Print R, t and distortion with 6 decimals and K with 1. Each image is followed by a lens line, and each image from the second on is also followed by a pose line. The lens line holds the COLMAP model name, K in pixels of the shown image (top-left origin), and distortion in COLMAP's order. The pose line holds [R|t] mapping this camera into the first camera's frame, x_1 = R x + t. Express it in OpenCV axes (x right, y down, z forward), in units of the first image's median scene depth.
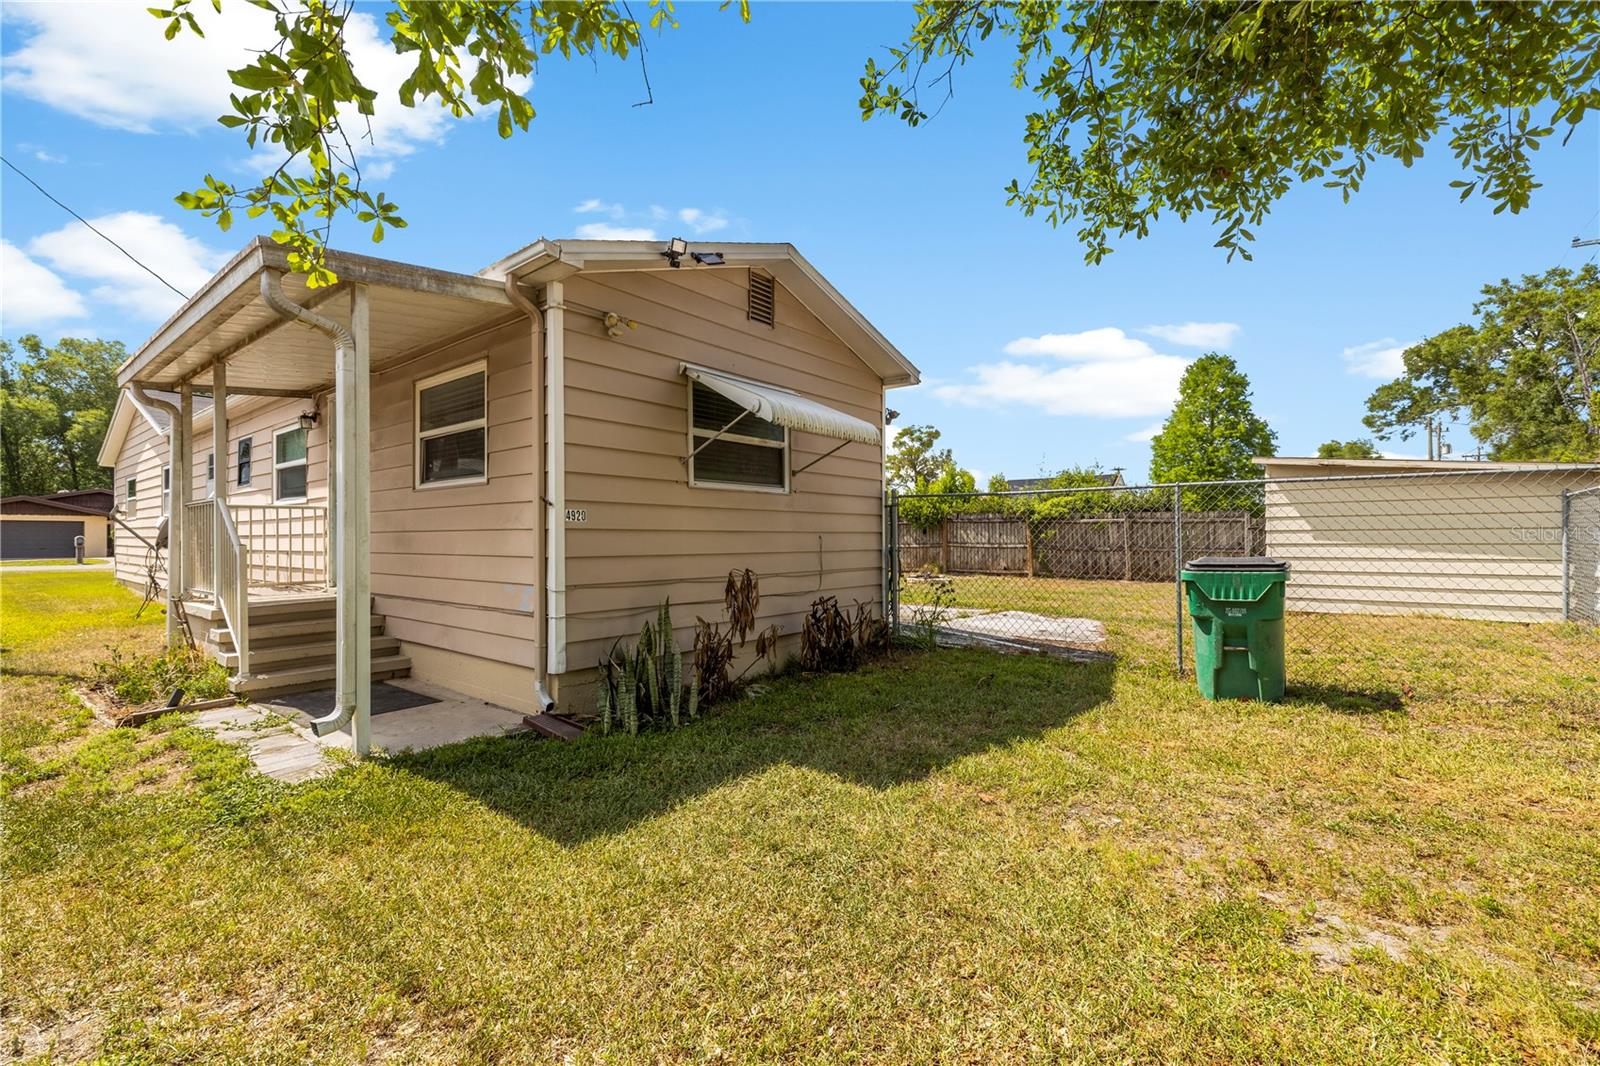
lens RADIAL K [[675.5, 0, 797.0], [0, 675.5, 530.4], [0, 0, 1]] dist [0.000977, 0.000078]
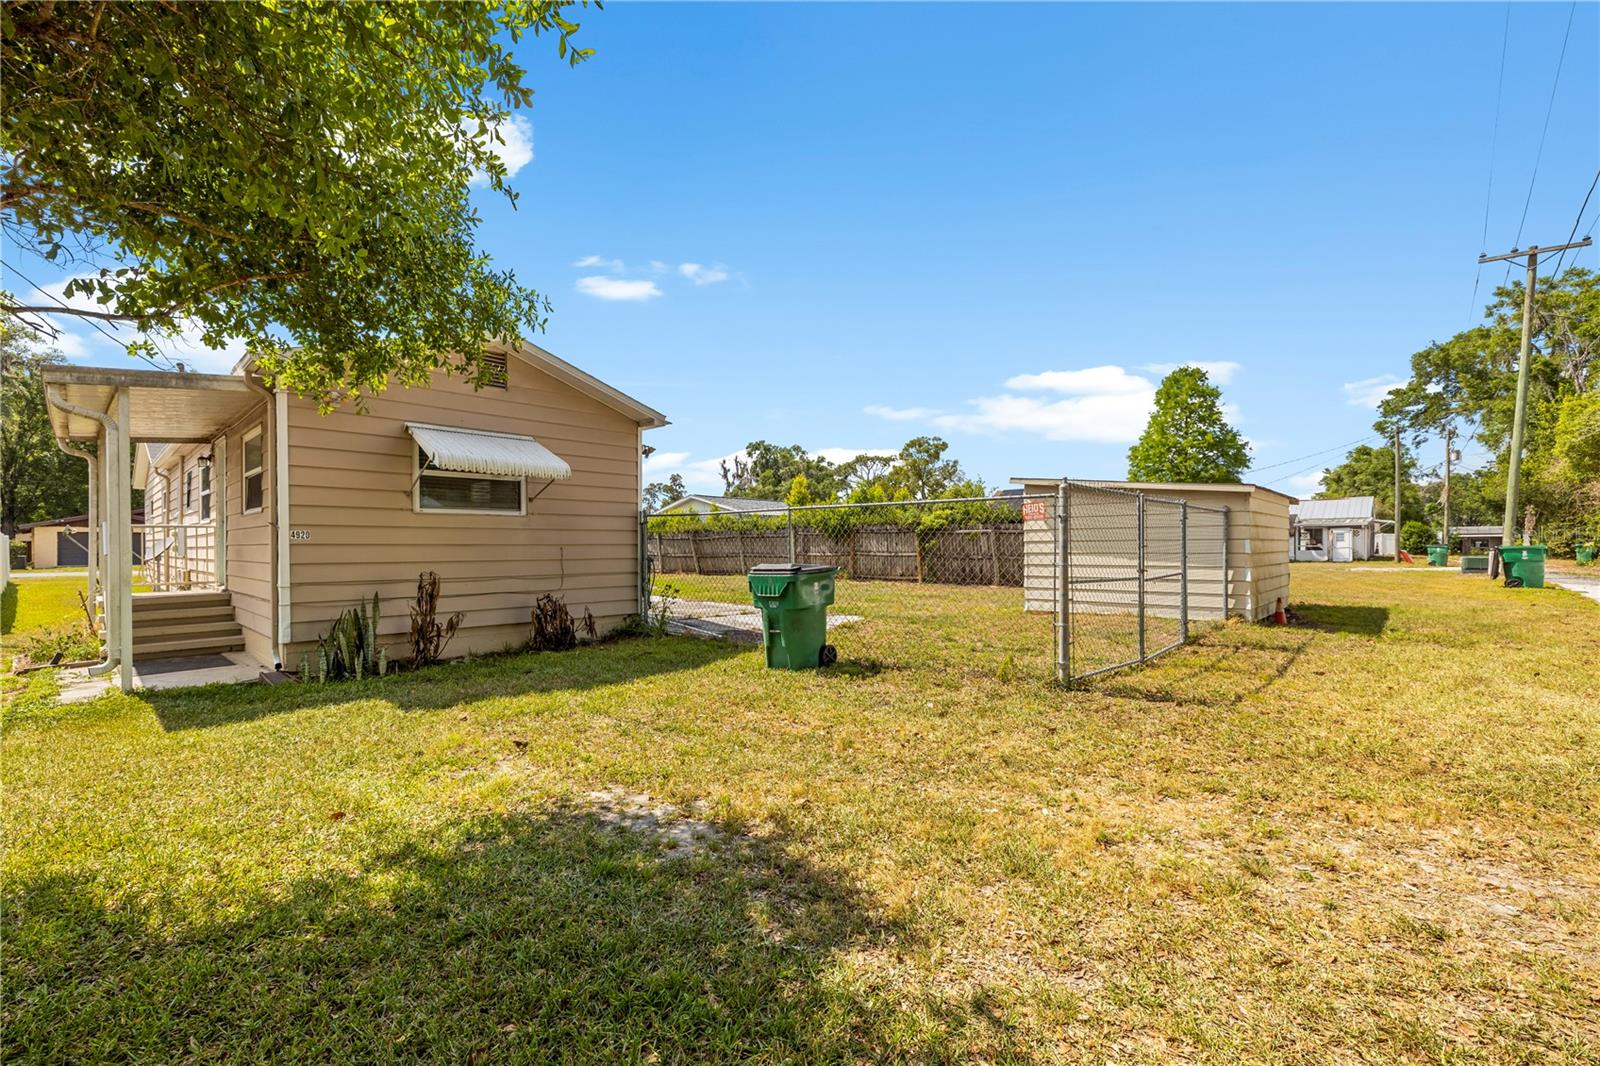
lens RADIAL K [[662.7, 0, 803.2], [0, 662.7, 541.1], [0, 0, 1]] dist [0.018364, -0.013029]
pose [[0.997382, -0.002111, -0.072281, 0.234911], [0.002370, 0.999991, 0.003498, -0.002892], [0.072273, -0.003660, 0.997378, -0.094861]]
